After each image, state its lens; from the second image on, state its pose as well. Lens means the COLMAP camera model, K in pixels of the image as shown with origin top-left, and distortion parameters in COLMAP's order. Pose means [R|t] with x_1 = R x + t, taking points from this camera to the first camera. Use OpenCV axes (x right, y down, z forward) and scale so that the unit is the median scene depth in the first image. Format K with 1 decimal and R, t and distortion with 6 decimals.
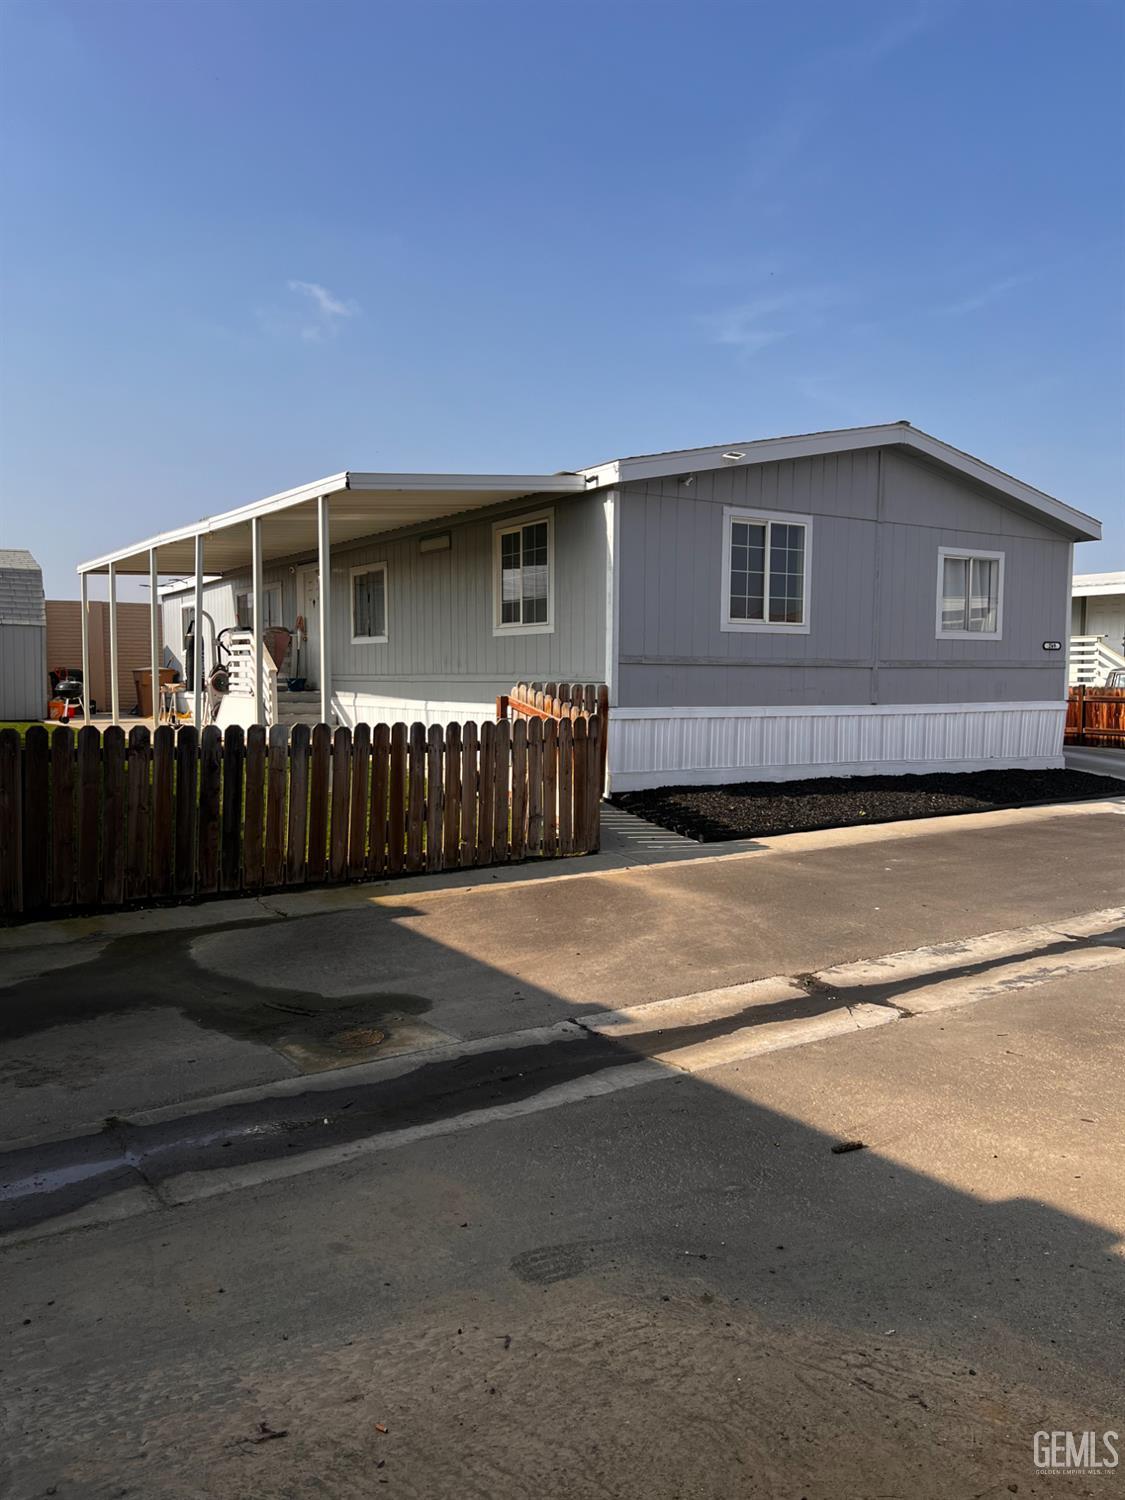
lens RADIAL K [[1119.7, 0, 554.8], [0, 1119.7, 759.5], [0, 0, 1]] dist [0.052249, -0.064439]
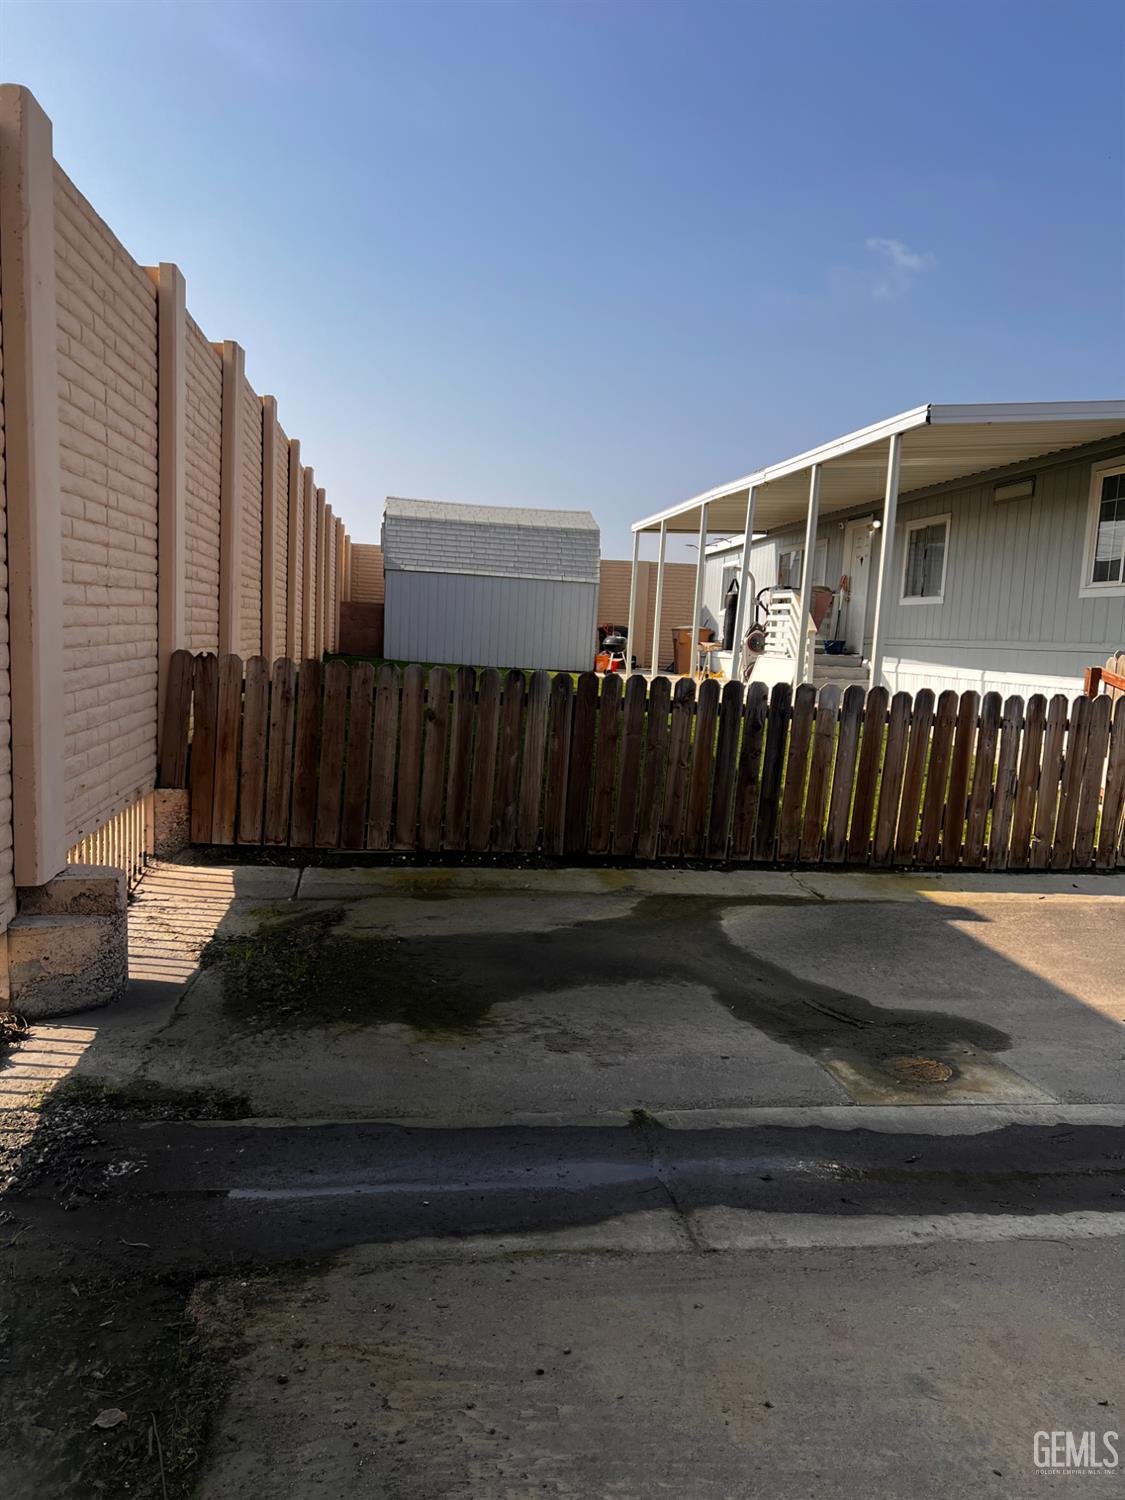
lens RADIAL K [[1120.7, 0, 545.3], [0, 1120.7, 756.6], [0, 0, 1]] dist [0.093829, -0.118482]
pose [[0.892919, 0.087838, -0.441566, -0.046820], [-0.076023, 0.996116, 0.044421, 0.003352], [0.443753, -0.006095, 0.896129, 0.089612]]
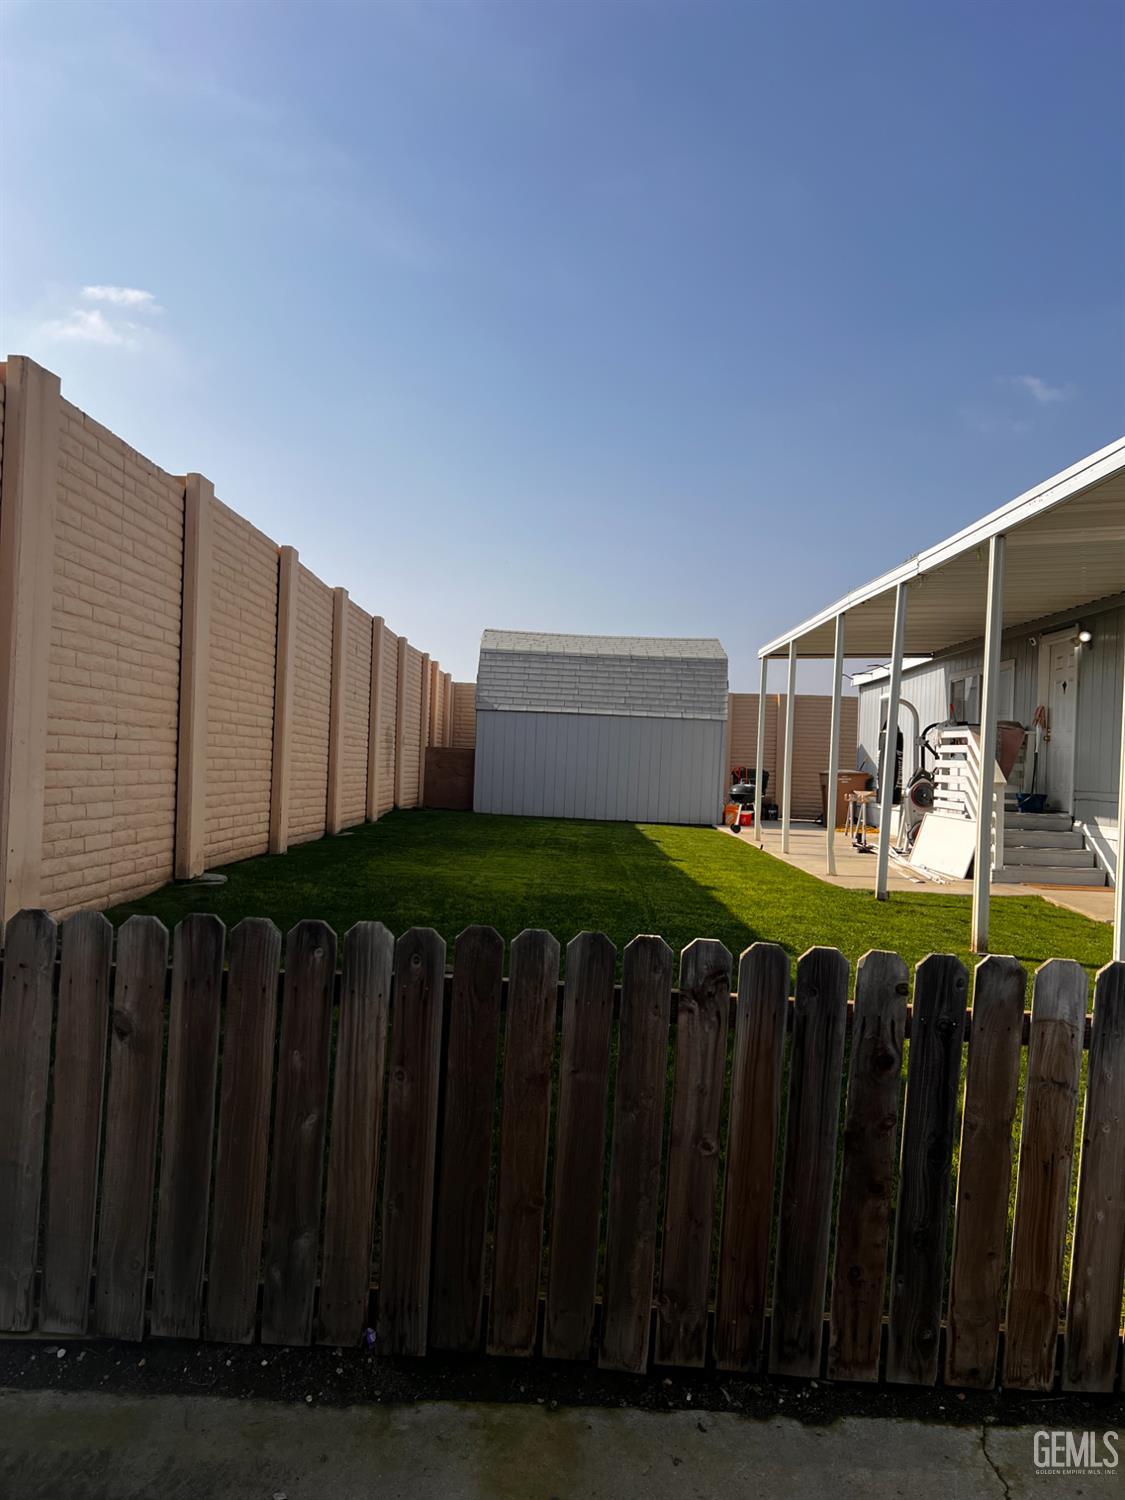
lens RADIAL K [[1120.7, 0, 545.3], [0, 1120.7, 756.6], [0, 0, 1]] dist [0.093829, -0.118482]
pose [[0.817618, 0.023781, -0.575269, -0.172144], [-0.075406, 0.994964, -0.066042, -0.061949], [0.570801, 0.097376, 0.815294, 0.591609]]
